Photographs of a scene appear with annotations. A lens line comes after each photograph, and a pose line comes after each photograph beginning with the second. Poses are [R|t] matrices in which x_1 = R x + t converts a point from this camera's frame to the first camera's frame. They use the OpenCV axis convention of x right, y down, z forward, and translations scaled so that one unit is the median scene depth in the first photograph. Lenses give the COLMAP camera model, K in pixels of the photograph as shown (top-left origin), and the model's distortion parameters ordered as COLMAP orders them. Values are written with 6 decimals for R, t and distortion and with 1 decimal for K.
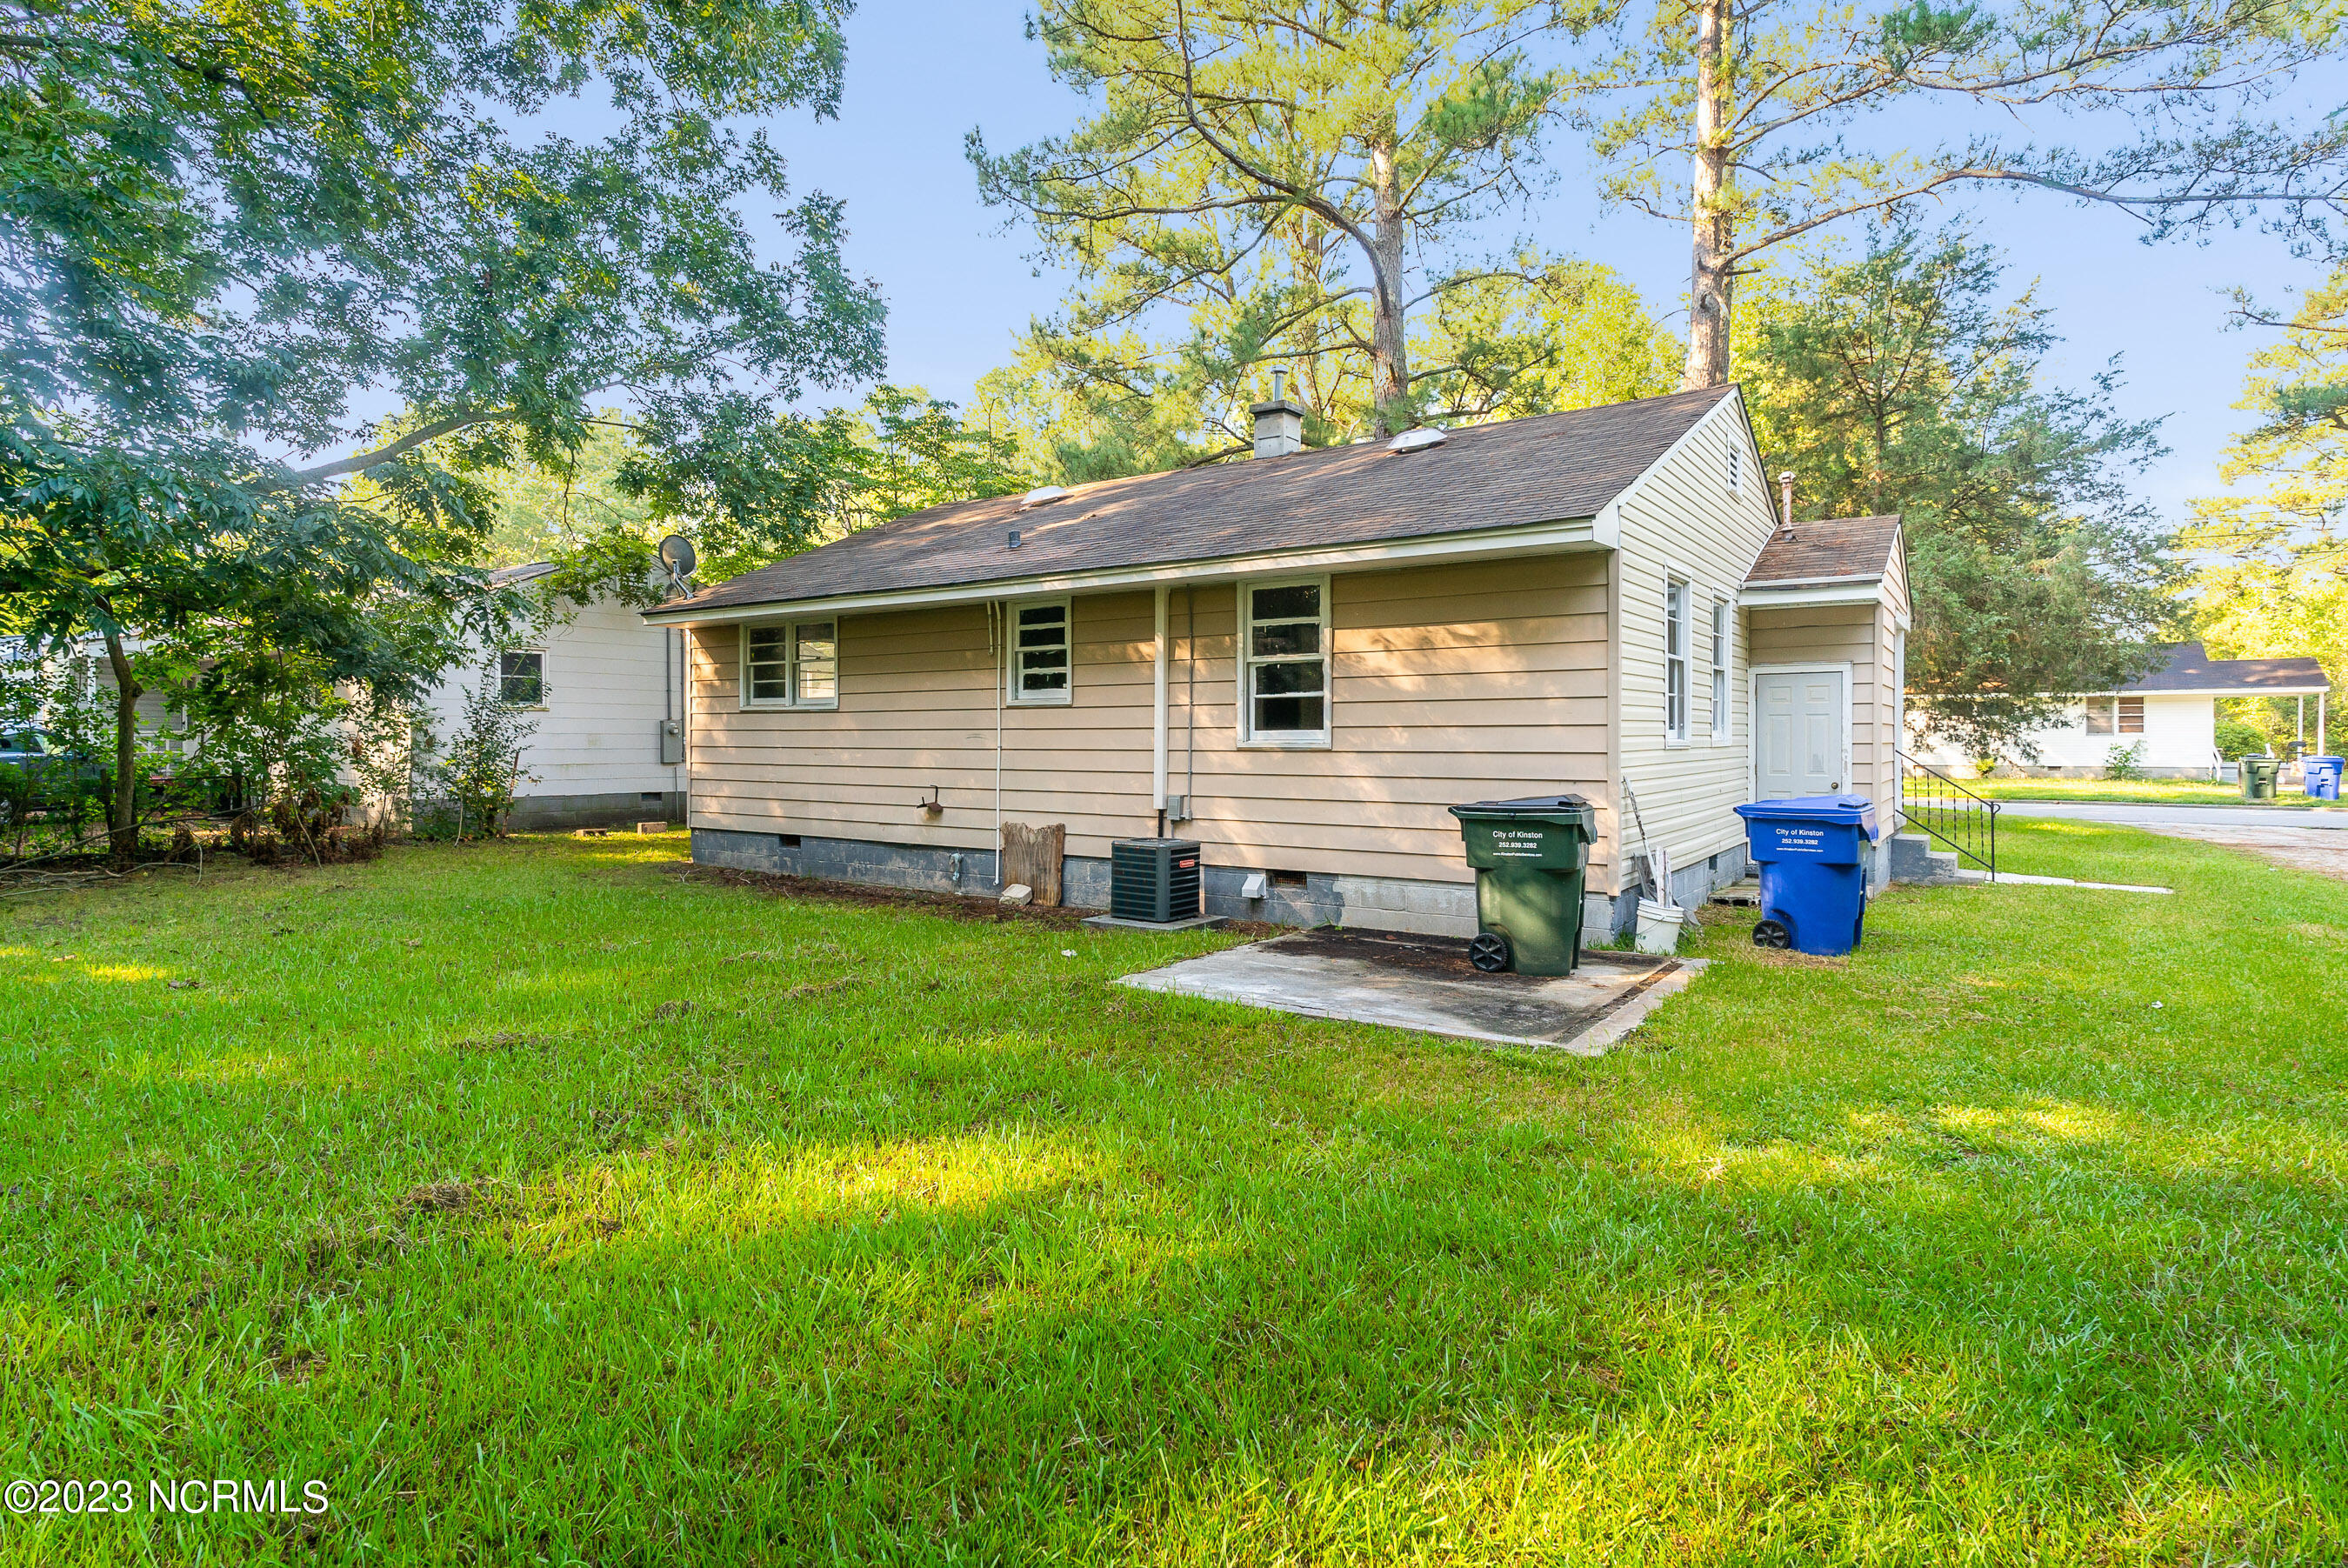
lens RADIAL K [[1222.9, 0, 1176.3], [0, 1222.9, 761.8], [0, 0, 1]] dist [0.000108, 0.000325]
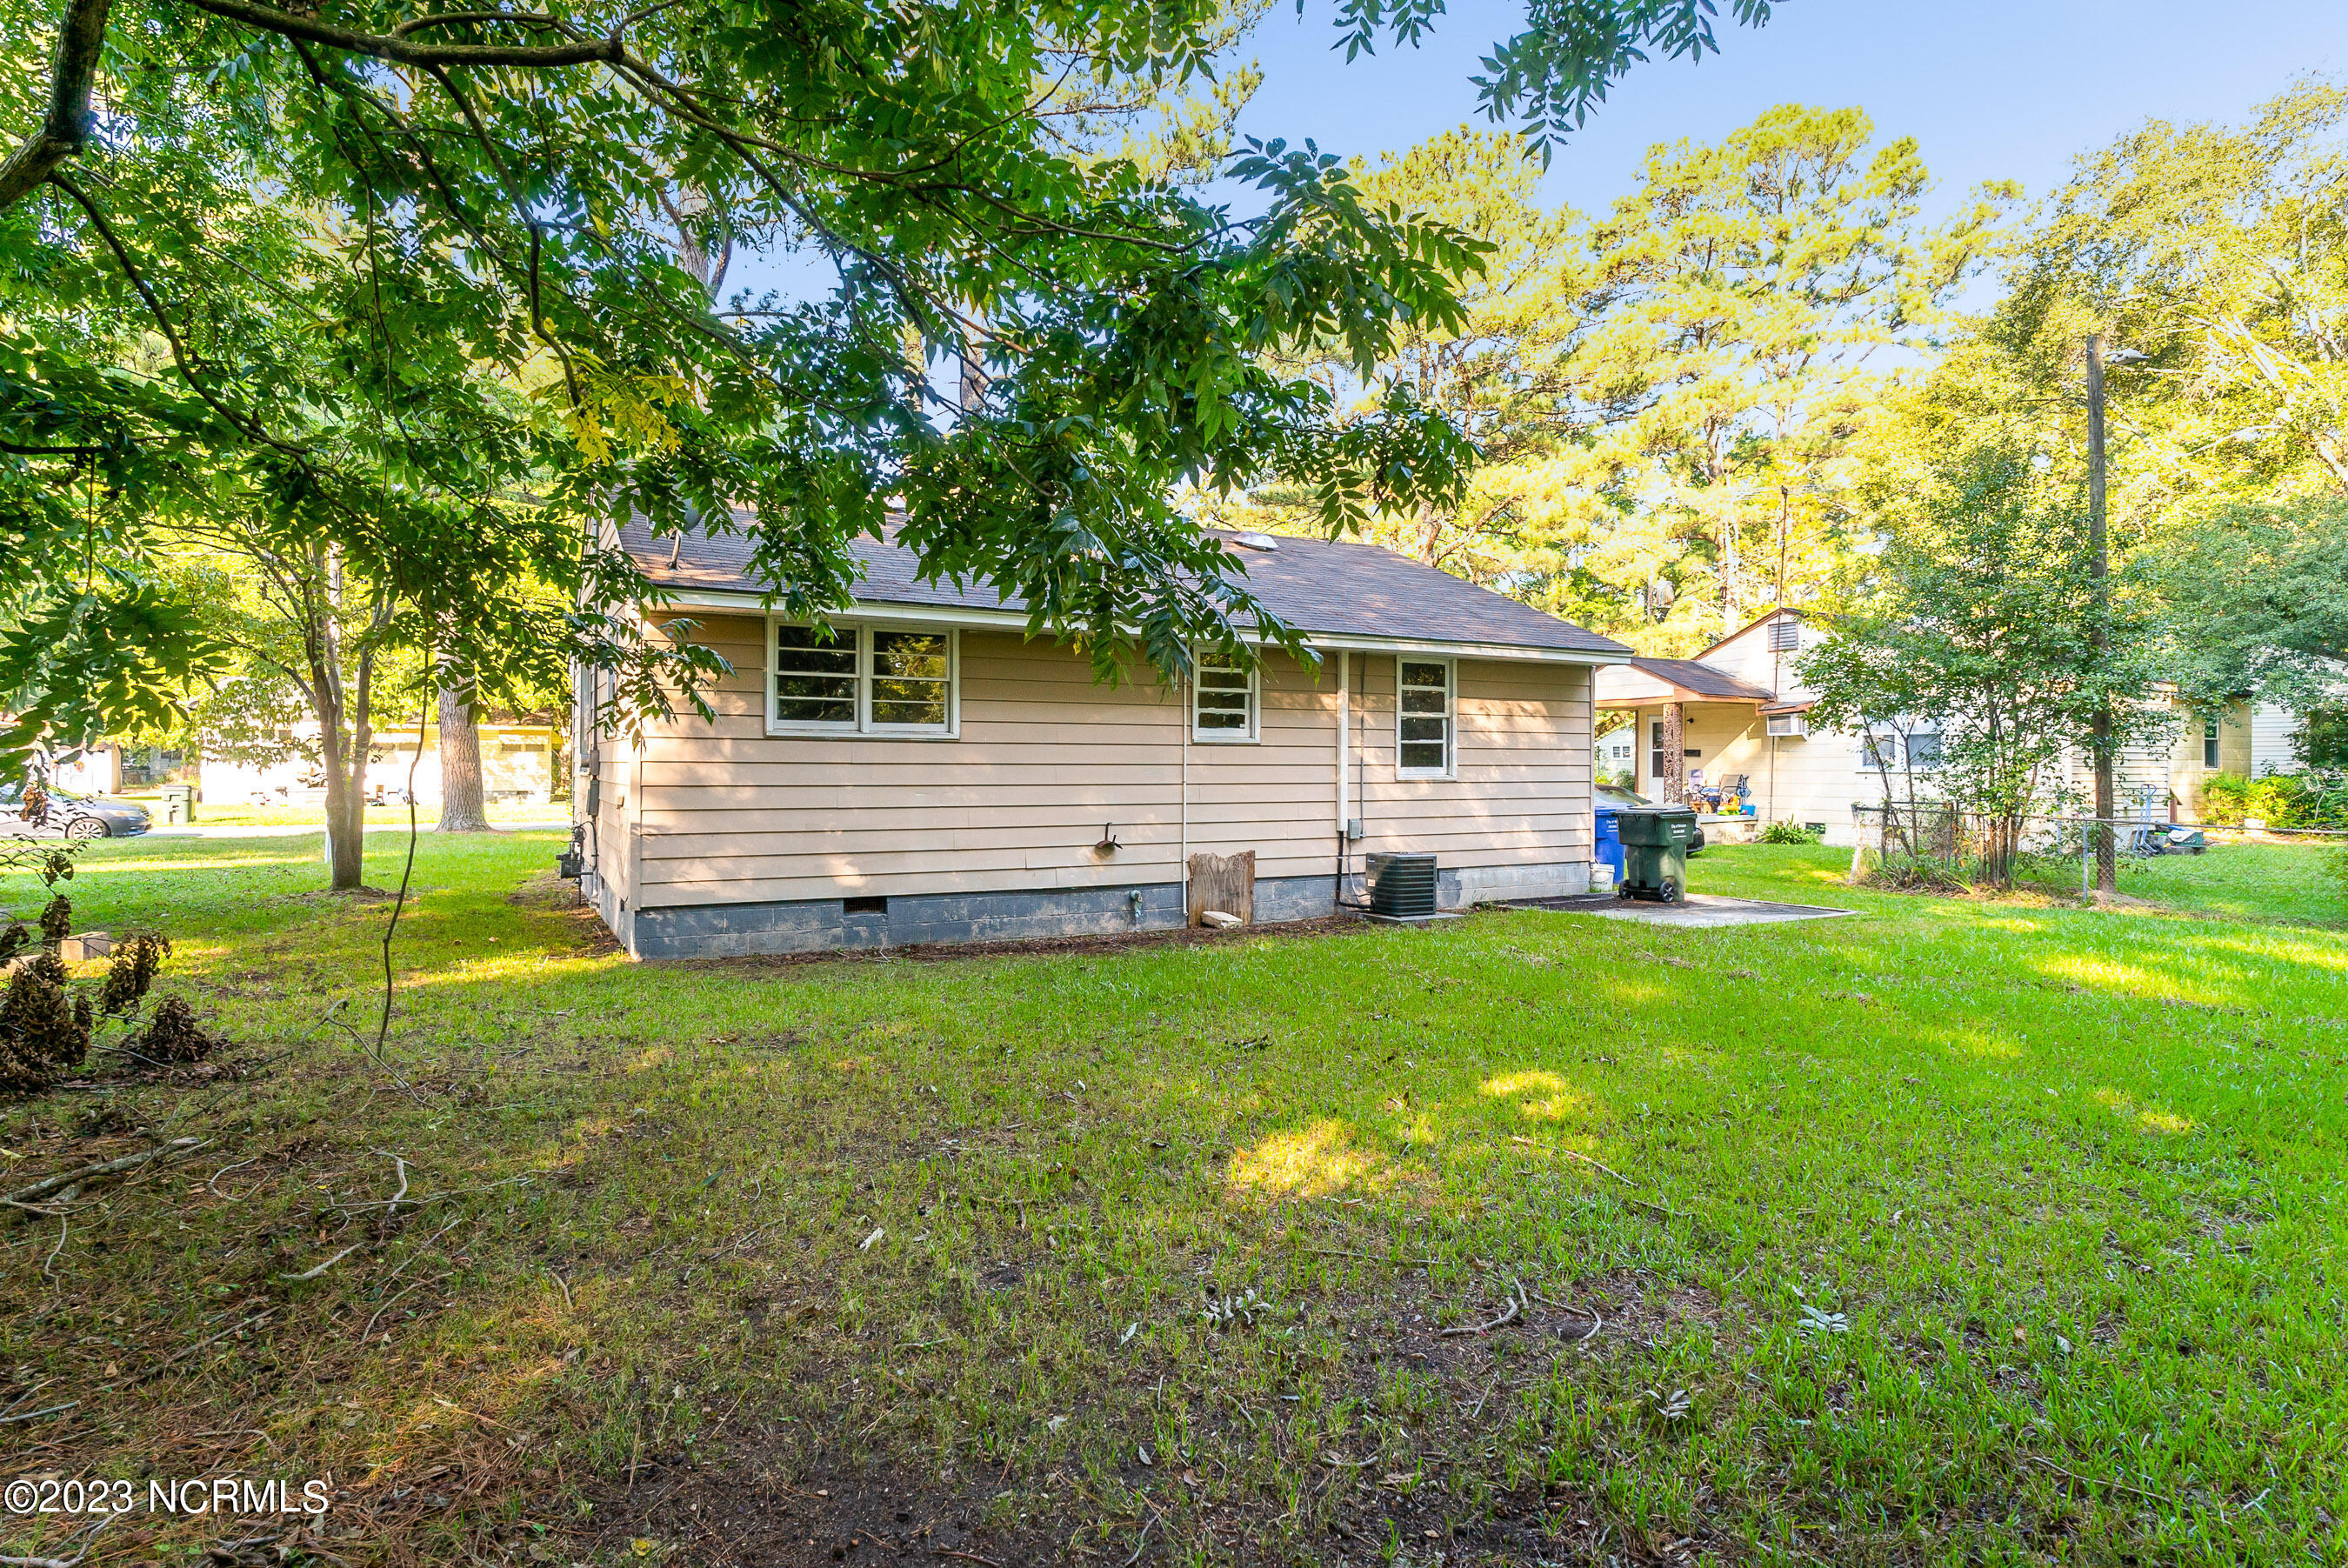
lens RADIAL K [[1195.9, 0, 1174.0], [0, 1195.9, 784.0], [0, 0, 1]] dist [-0.001350, 0.000553]
pose [[0.442244, -0.013352, 0.896795, -1.165975], [0.014046, 0.999870, 0.007960, -0.020580], [-0.896785, 0.009076, 0.442374, 0.615952]]
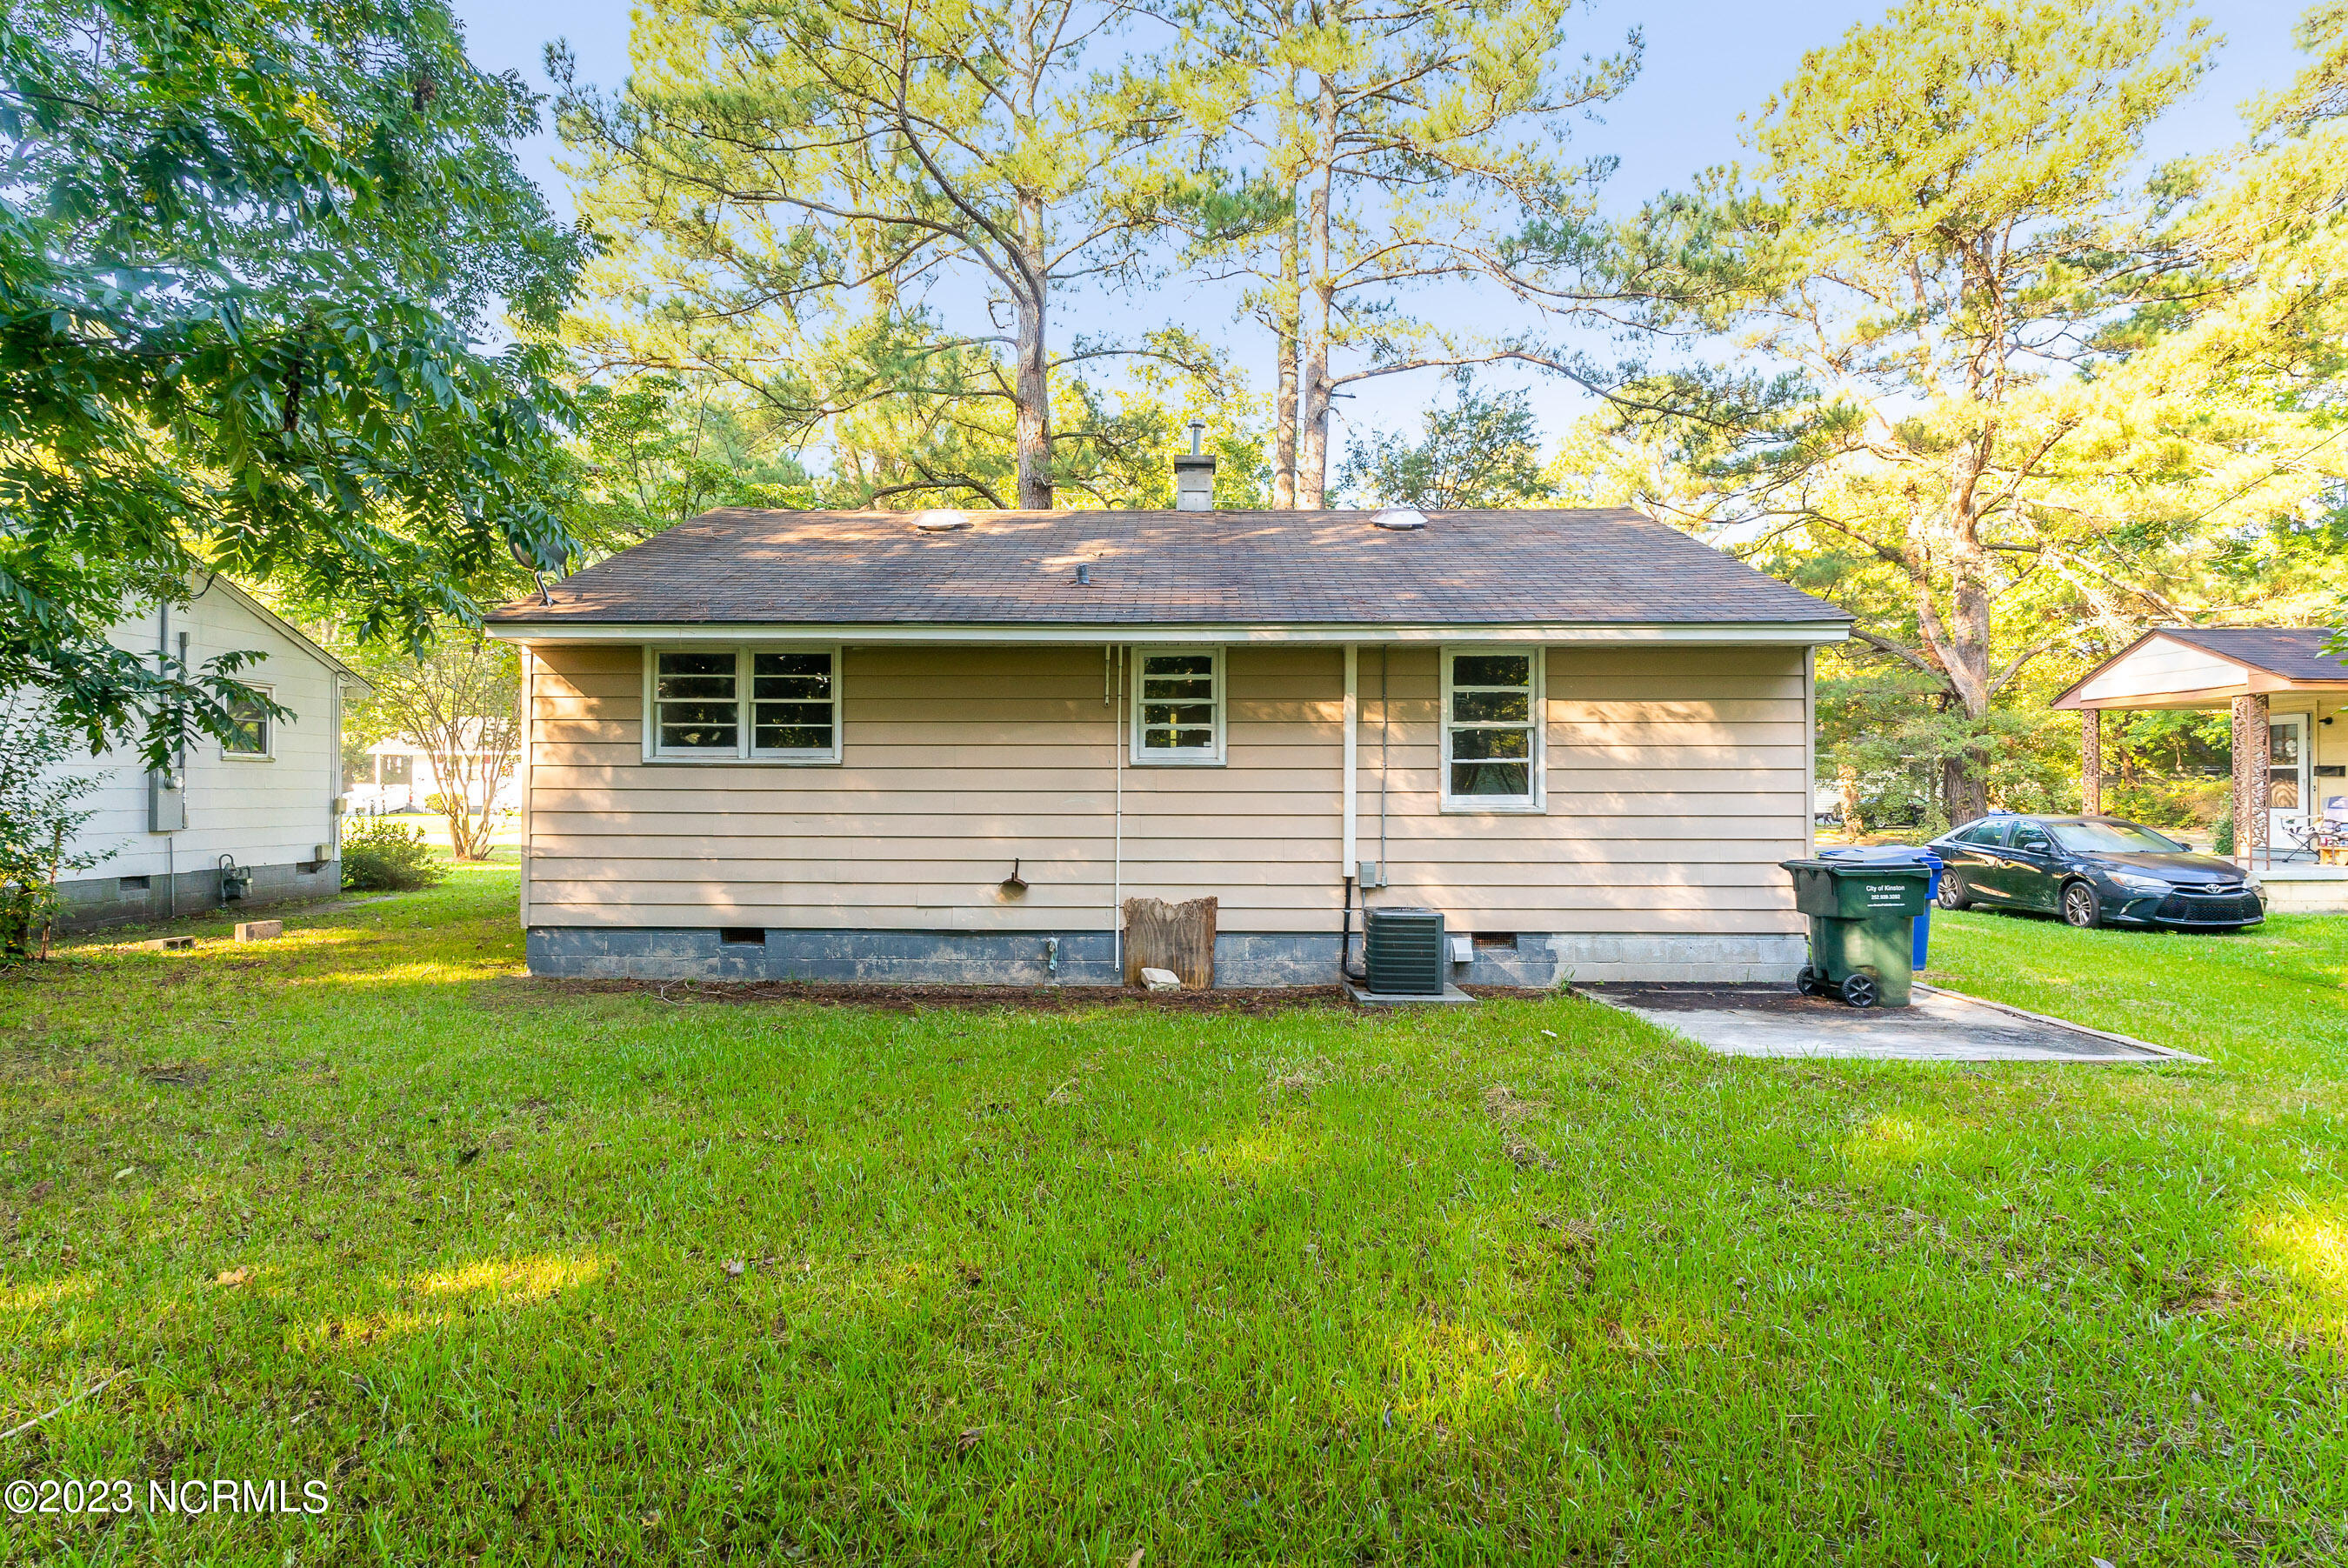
lens RADIAL K [[1195.9, 0, 1174.0], [0, 1195.9, 784.0], [0, 0, 1]] dist [-0.001350, 0.000553]
pose [[0.830188, 0.002305, 0.557479, -0.647499], [0.008196, 0.999833, -0.016340, -0.019640], [-0.557423, 0.018134, 0.830030, 0.295983]]
